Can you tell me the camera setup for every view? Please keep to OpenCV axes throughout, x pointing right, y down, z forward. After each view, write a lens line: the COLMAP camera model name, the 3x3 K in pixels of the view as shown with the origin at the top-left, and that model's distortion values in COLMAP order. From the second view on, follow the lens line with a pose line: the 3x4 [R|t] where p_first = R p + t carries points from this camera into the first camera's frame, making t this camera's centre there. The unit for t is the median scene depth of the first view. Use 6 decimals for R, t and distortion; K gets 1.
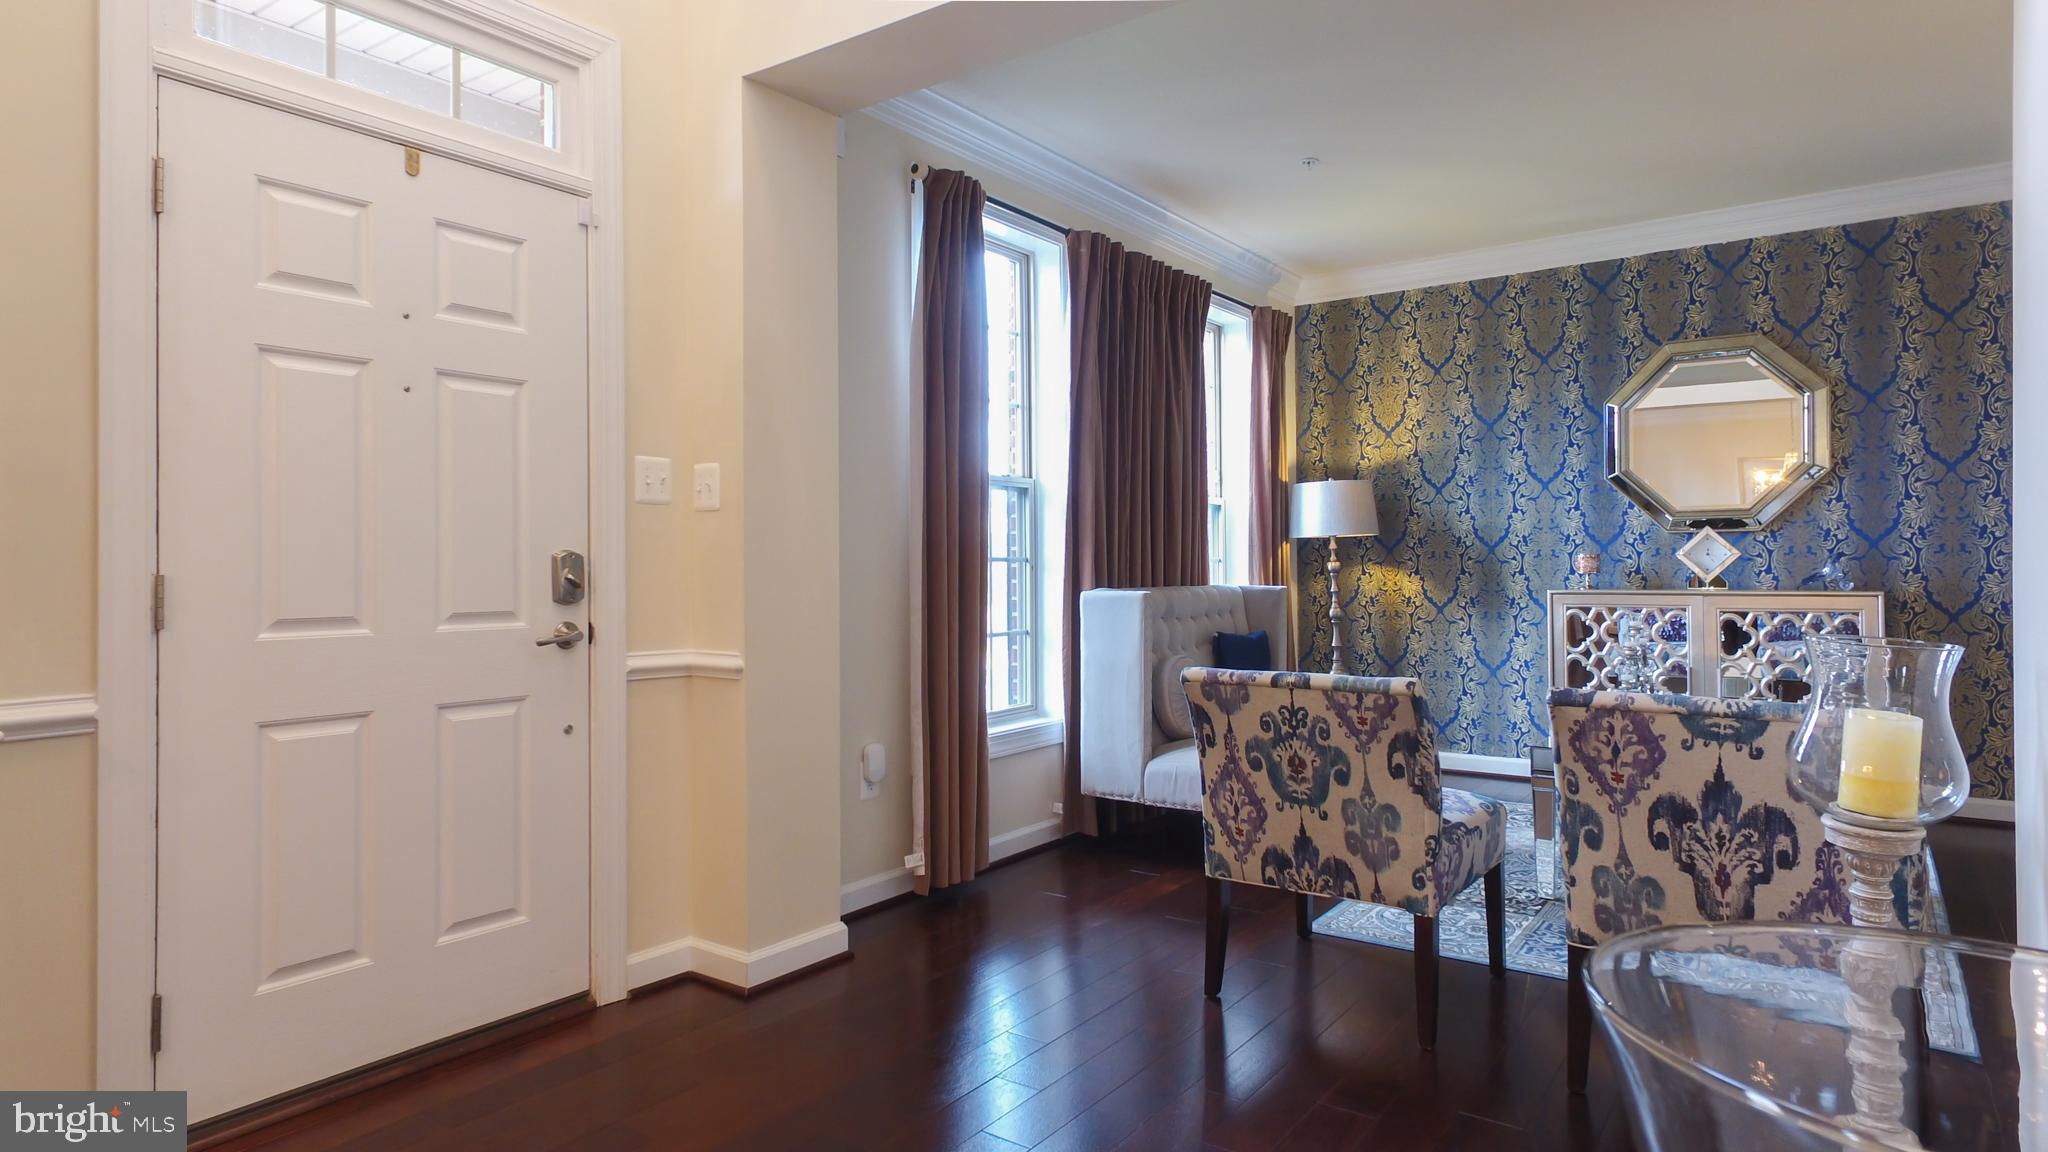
lens RADIAL K [[1159.3, 0, 1026.7], [0, 1159.3, 554.4], [0, 0, 1]] dist [0.012950, 0.000415]
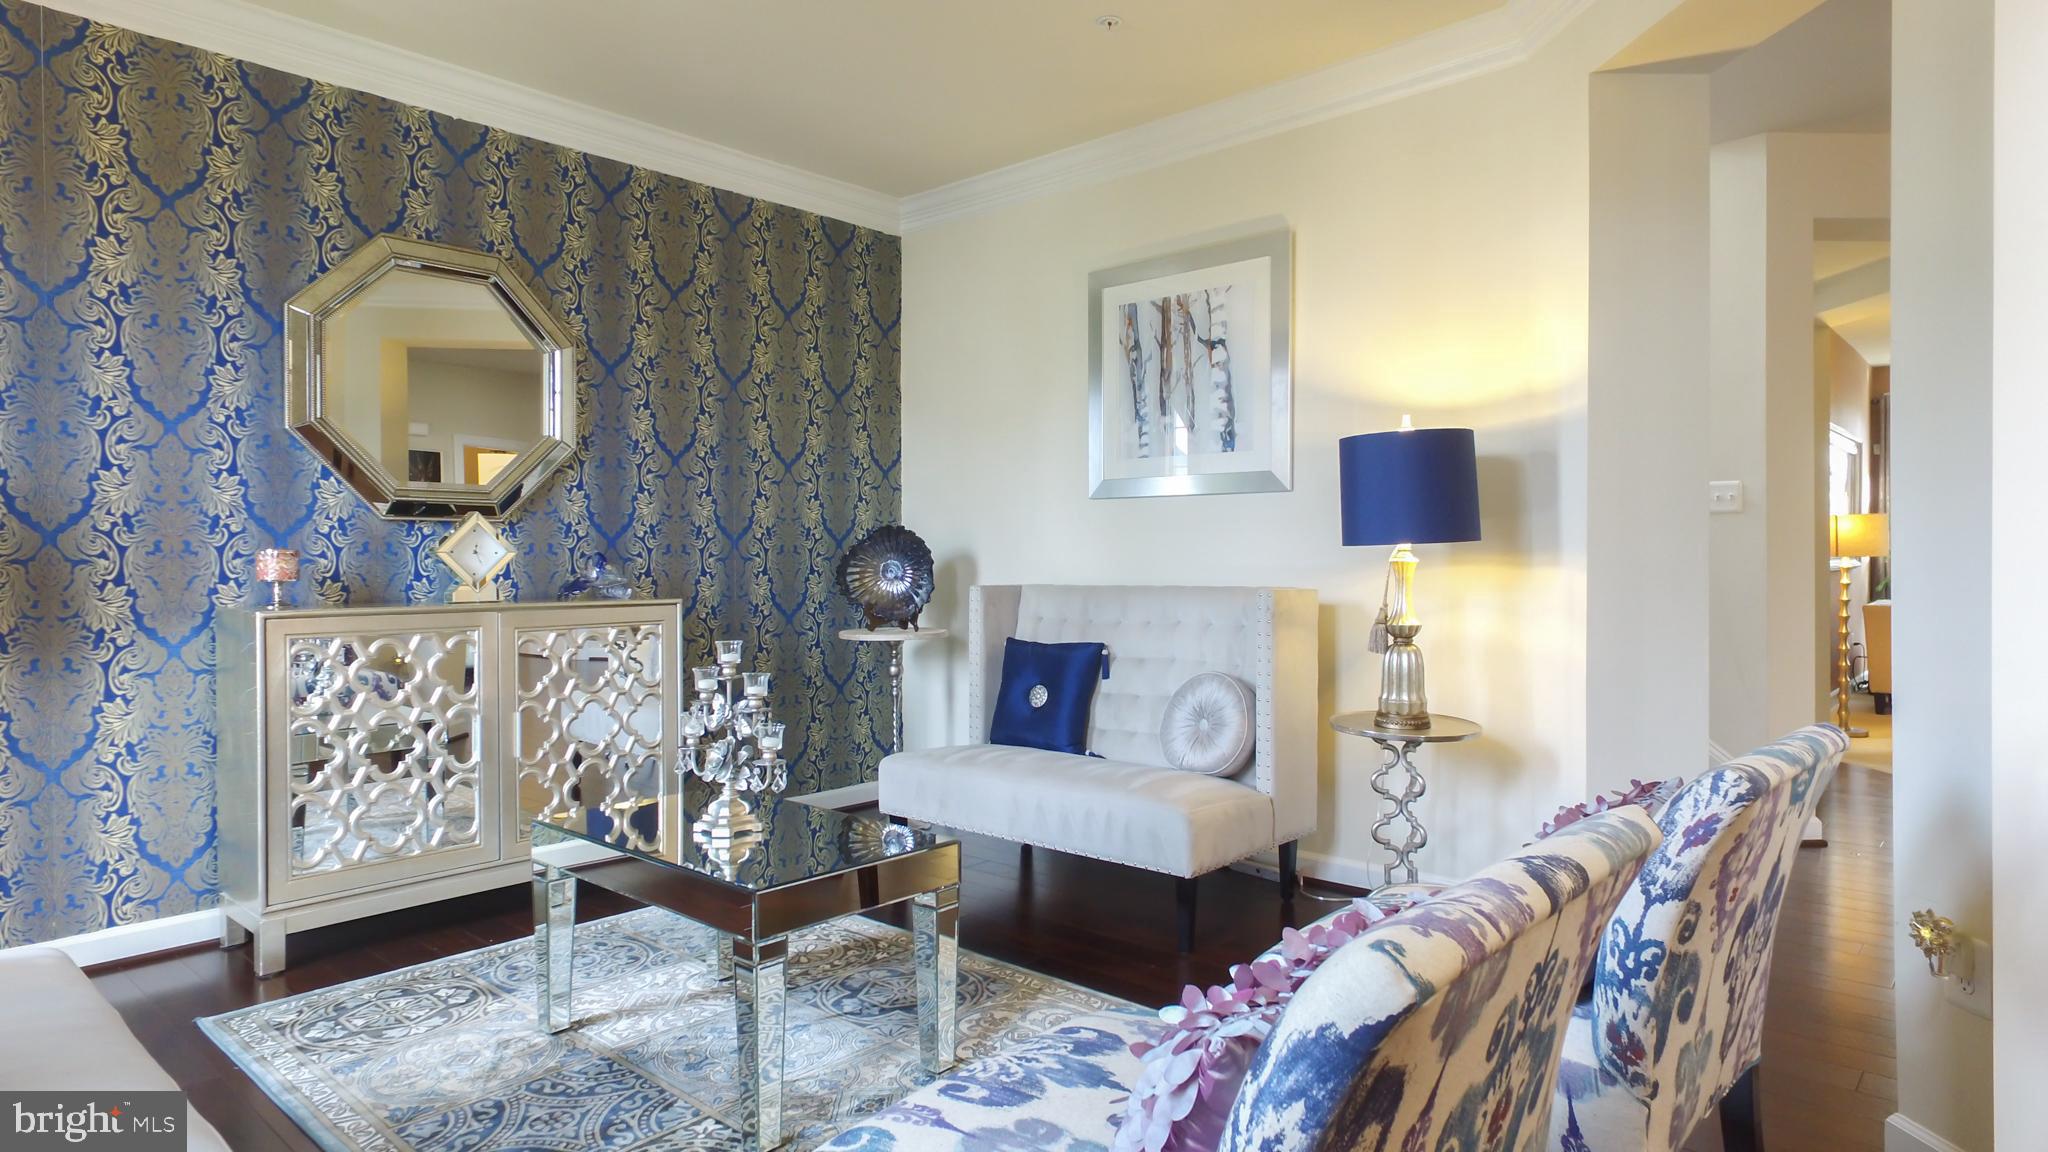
lens RADIAL K [[1151.4, 0, 1026.9], [0, 1151.4, 570.5], [0, 0, 1]] dist [0.008252, 0.000638]
pose [[0.110470, -0.003688, 0.993873, -0.071481], [-0.009444, 0.999944, 0.004760, 0.004214], [-0.993835, -0.009912, 0.110429, 0.589535]]
